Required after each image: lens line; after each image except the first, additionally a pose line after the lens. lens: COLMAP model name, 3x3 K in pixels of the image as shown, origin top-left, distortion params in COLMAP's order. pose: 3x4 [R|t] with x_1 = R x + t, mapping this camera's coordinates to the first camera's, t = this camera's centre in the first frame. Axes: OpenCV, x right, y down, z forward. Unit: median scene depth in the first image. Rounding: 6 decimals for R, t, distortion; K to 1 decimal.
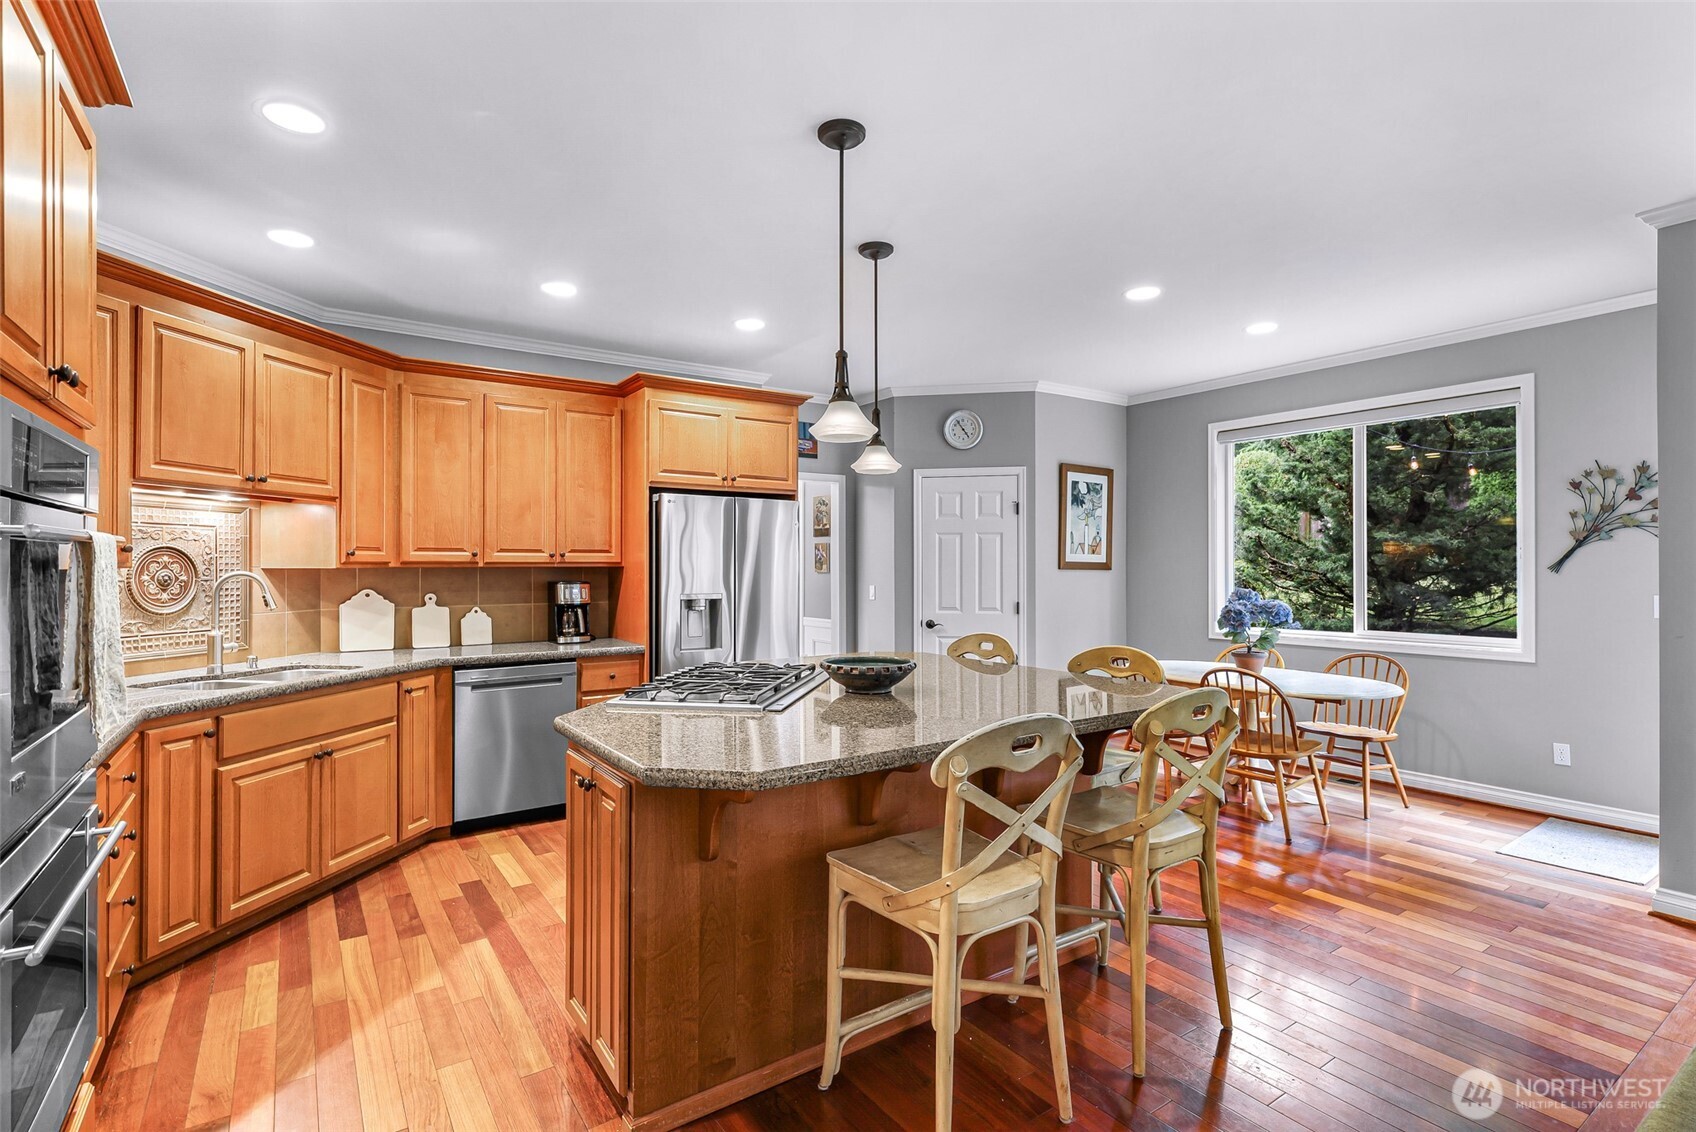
lens RADIAL K [[795.7, 0, 852.2], [0, 795.7, 563.5], [0, 0, 1]] dist [-0.000110, -0.000701]
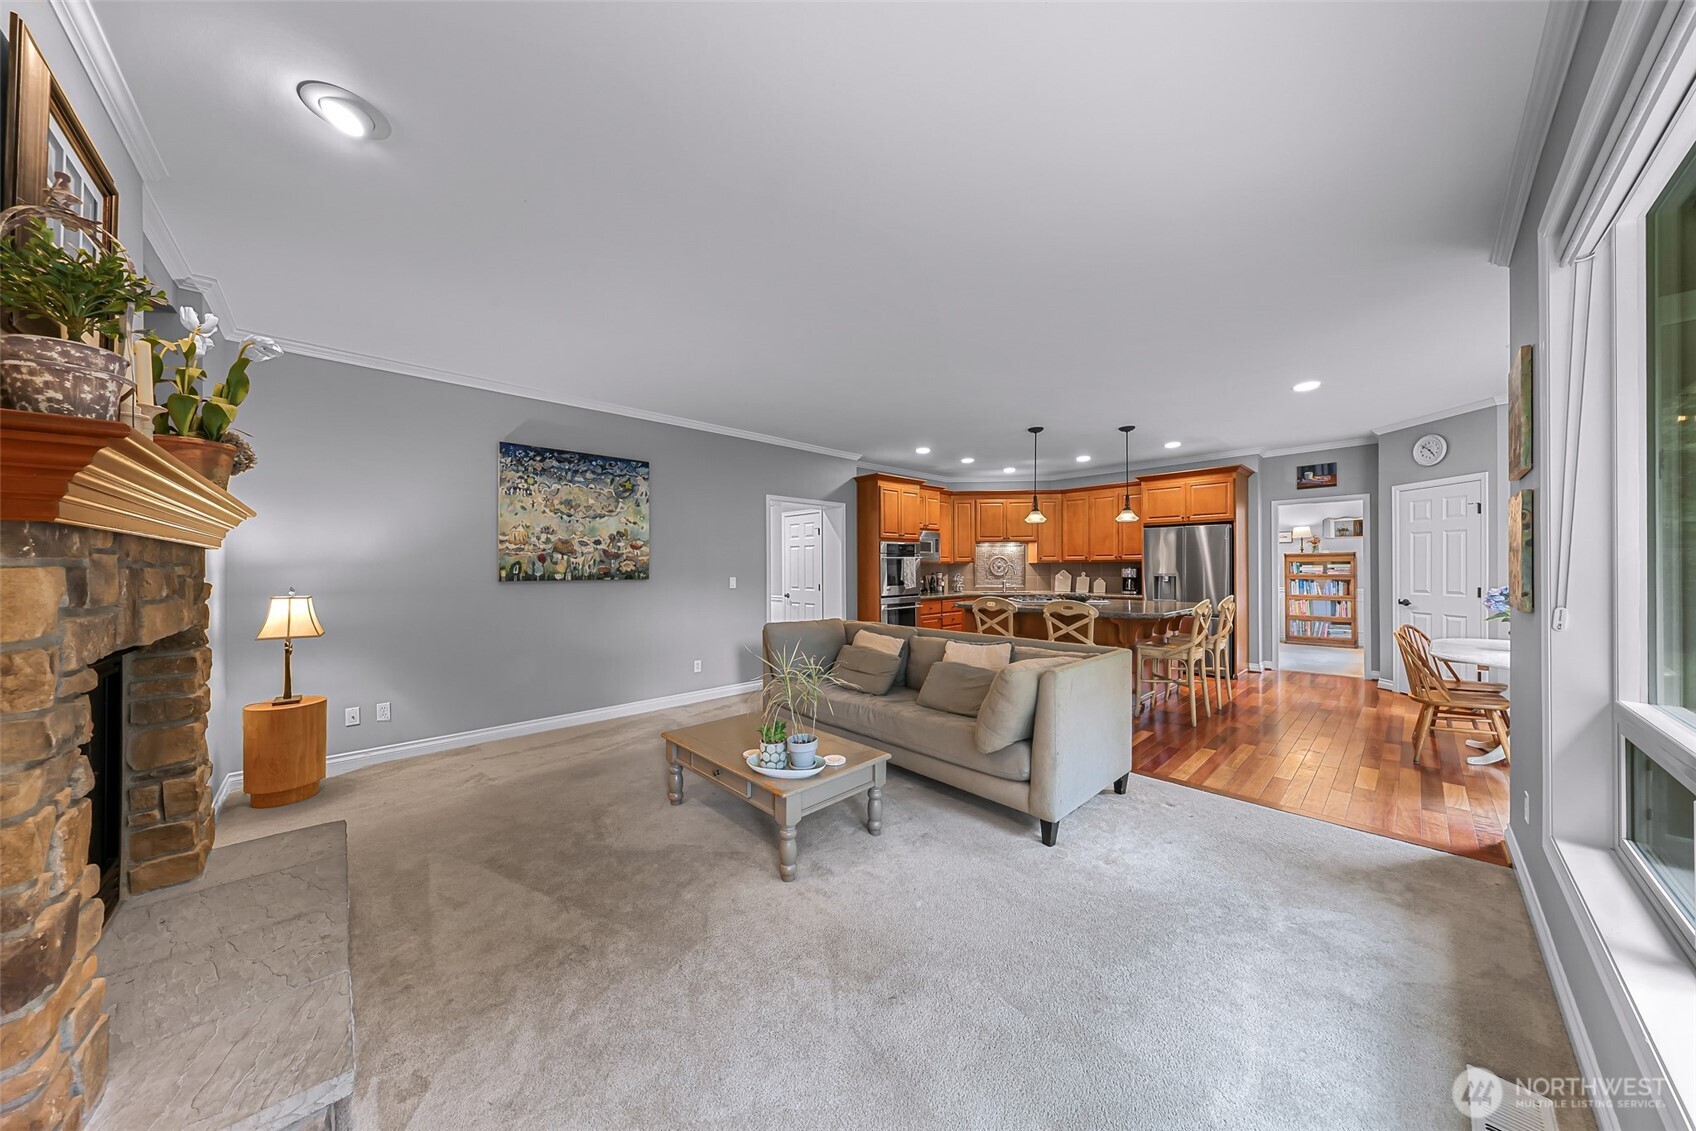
lens RADIAL K [[541.2, 0, 842.2], [0, 541.2, 566.2], [0, 0, 1]] dist [0.000538, -0.000245]
pose [[0.148132, -0.001562, -0.988966, 1.197178], [0.010044, 0.999950, -0.000075, 0.010417], [0.988917, -0.009922, 0.148140, -0.078380]]
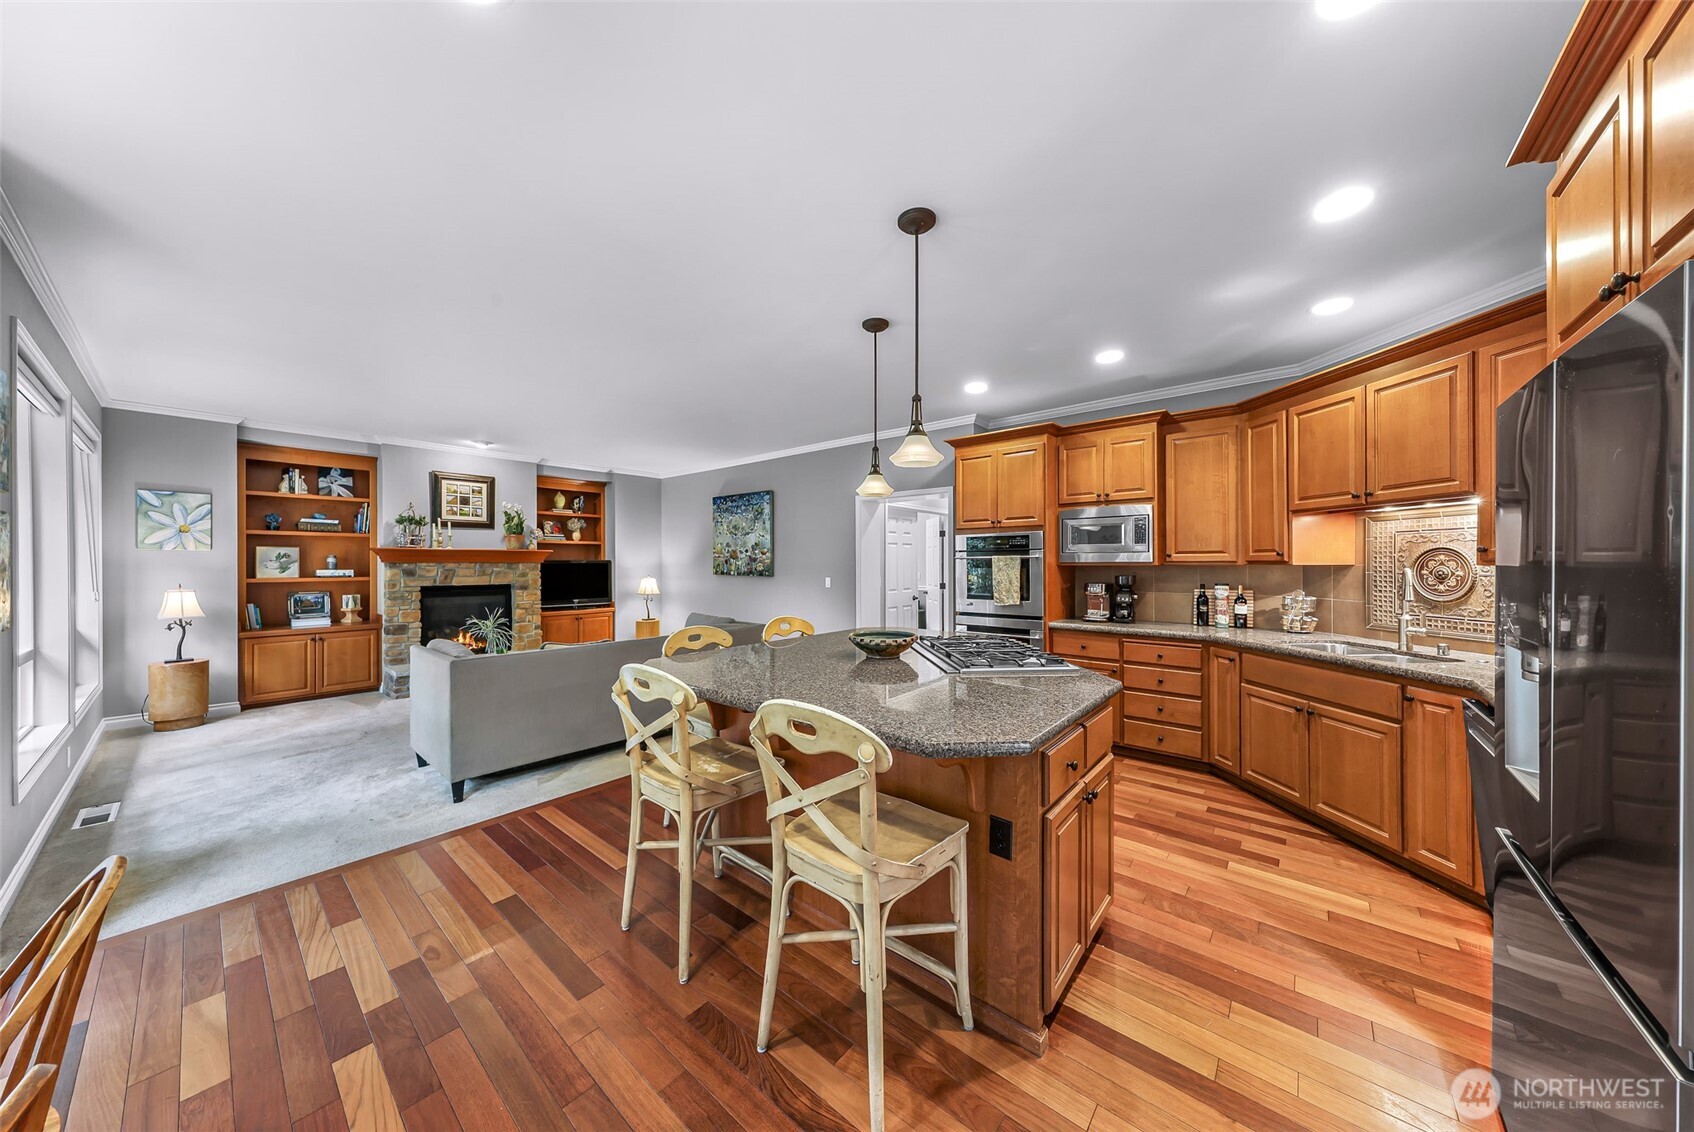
lens RADIAL K [[551.8, 0, 842.8], [0, 551.8, 562.8], [0, 0, 1]] dist [-0.002226, -0.000255]
pose [[-0.968344, 0.004863, -0.249570, 0.208842], [0.005663, 0.999981, -0.002488, -0.000283], [0.249553, -0.003822, -0.968353, 1.257777]]
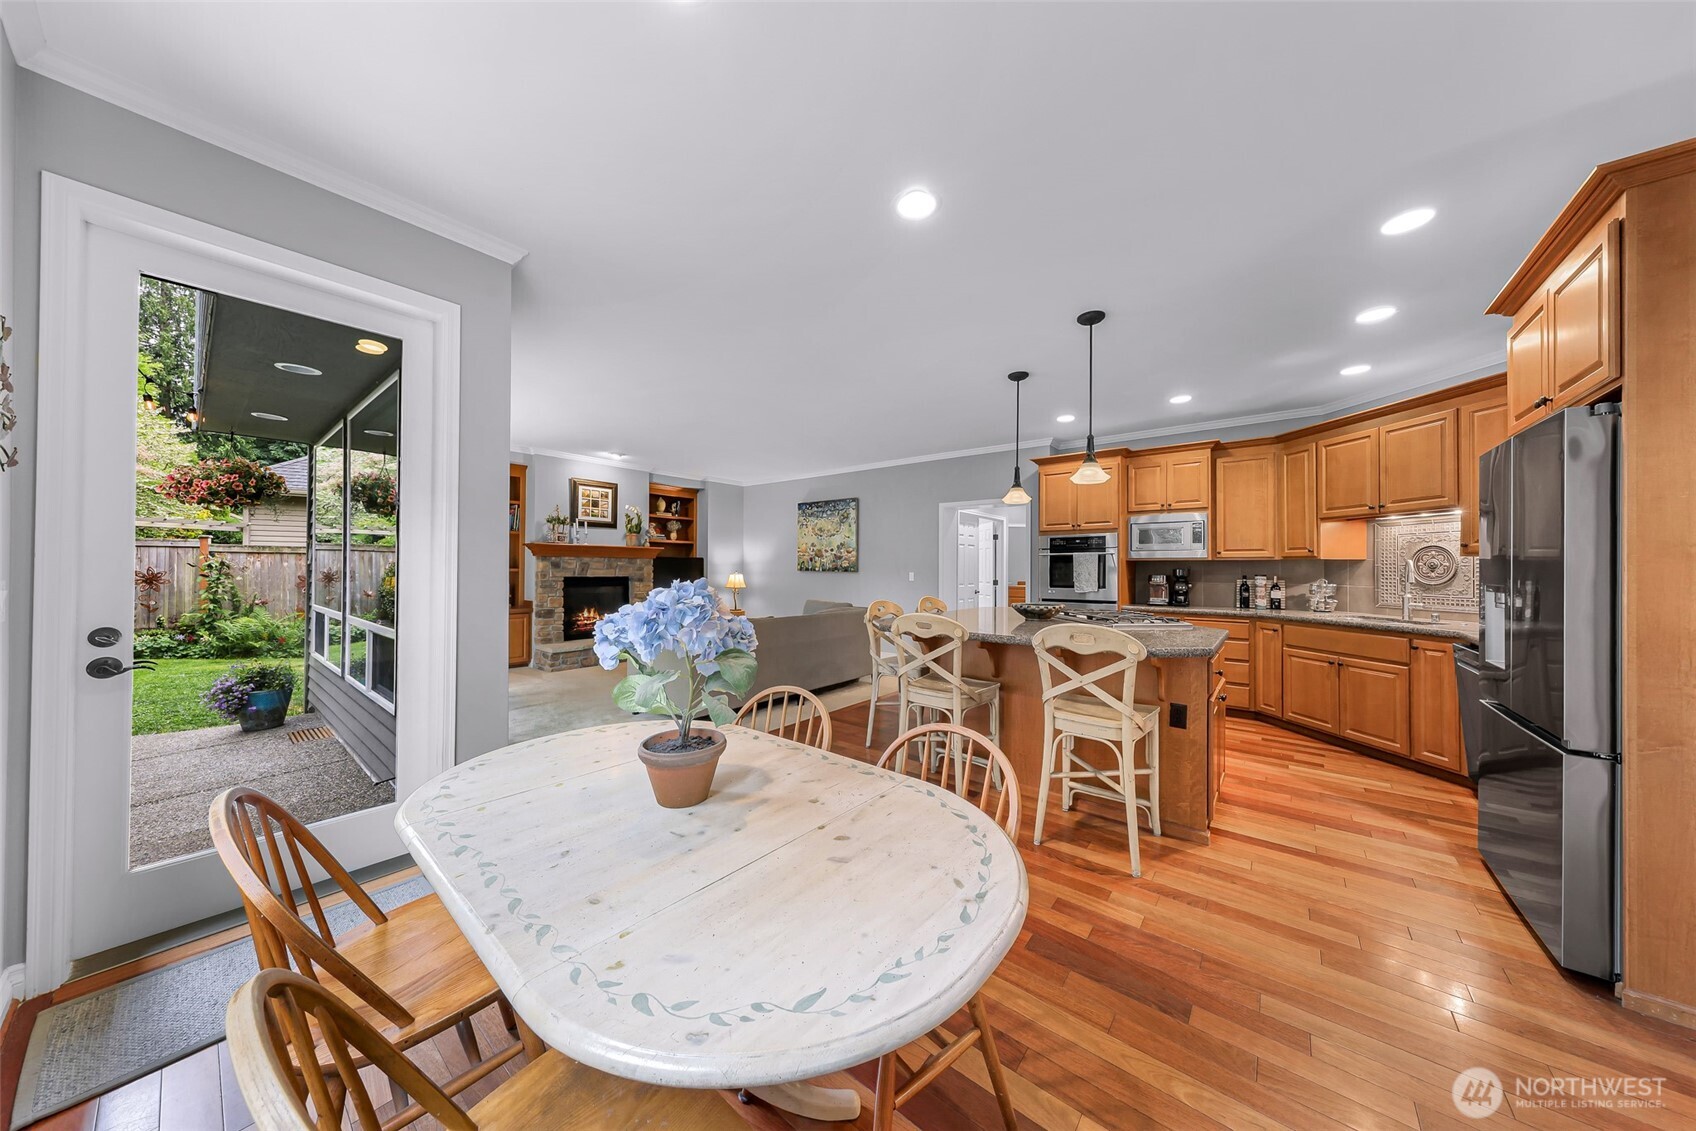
lens RADIAL K [[541.2, 0, 847.8], [0, 541.2, 564.4], [0, 0, 1]] dist [0.000538, -0.000245]
pose [[-0.962007, -0.005609, -0.272969, 0.529361], [-0.002692, 0.999935, -0.011059, 0.028059], [0.273013, -0.009904, -0.961959, 1.396921]]
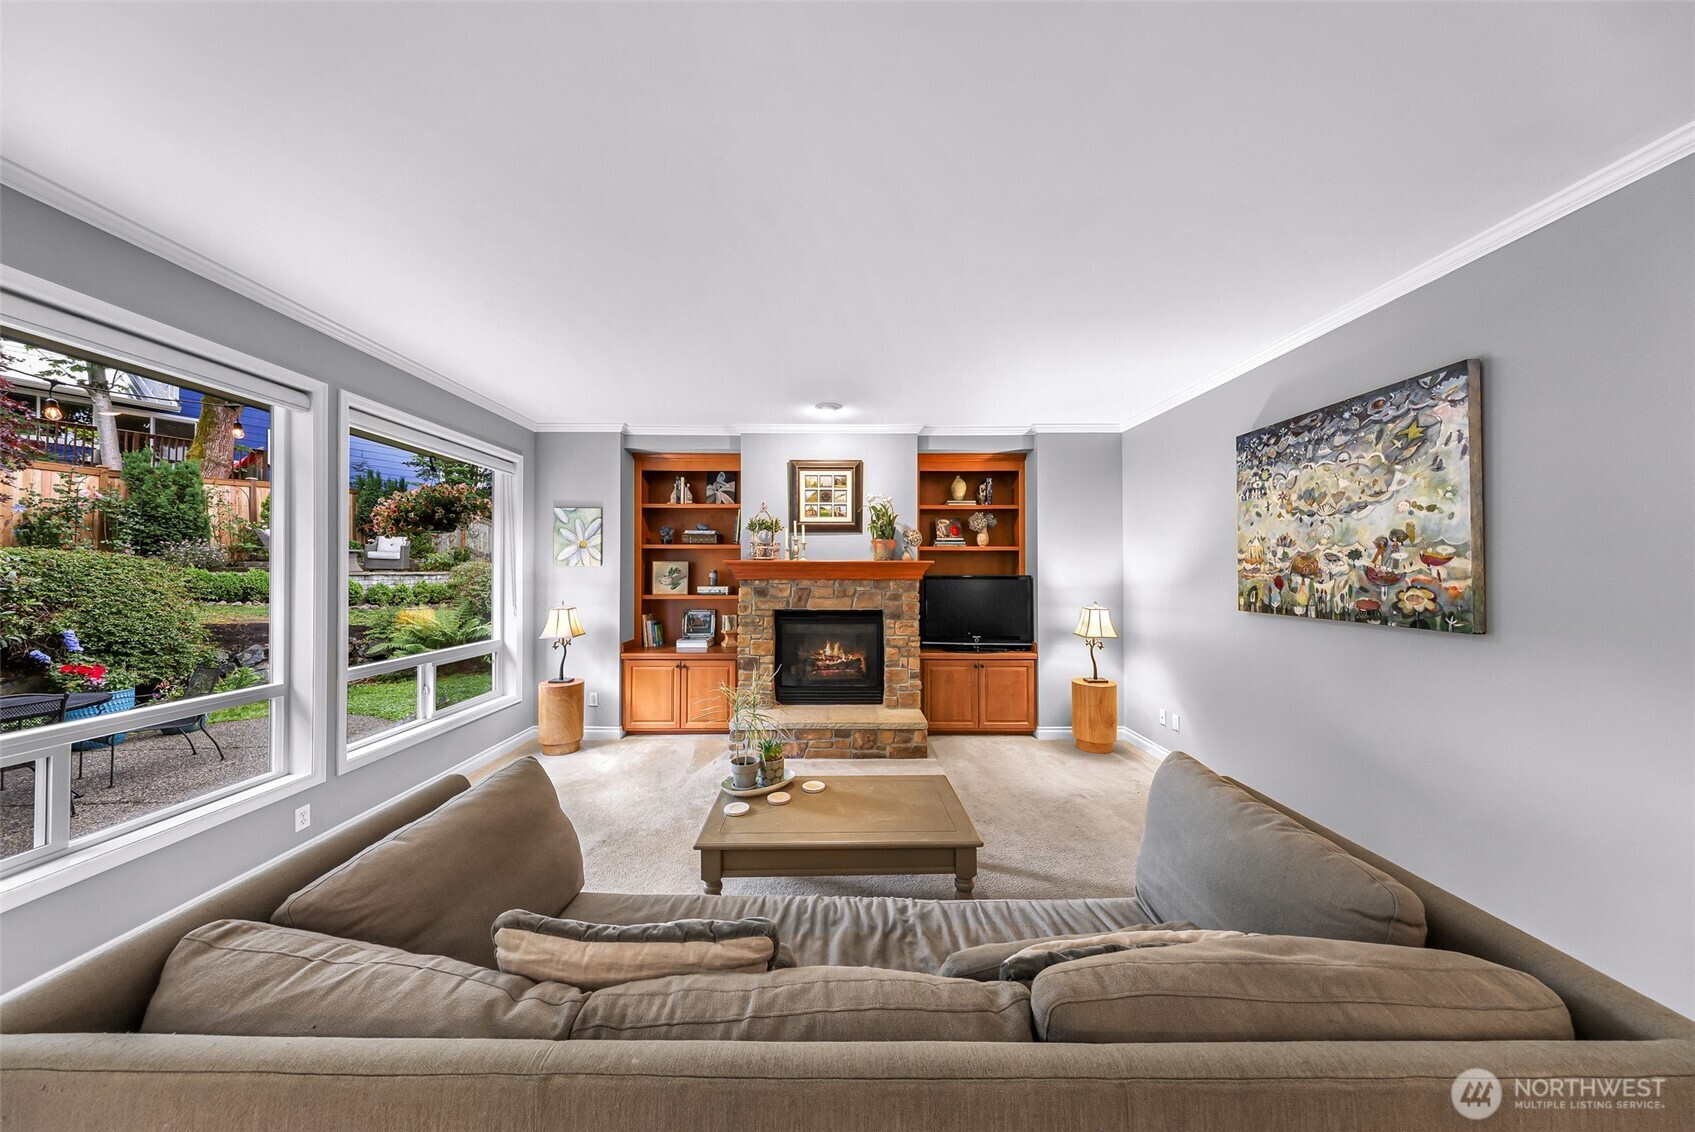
lens RADIAL K [[516.0, 0, 835.9], [0, 516.0, 567.4], [0, 0, 1]] dist [0.005195, -0.000030]
pose [[-0.816014, 0.008216, 0.577974, 0.211503], [-0.000611, 0.999886, -0.015076, -0.018364], [-0.578032, -0.012656, -0.815916, 0.391531]]
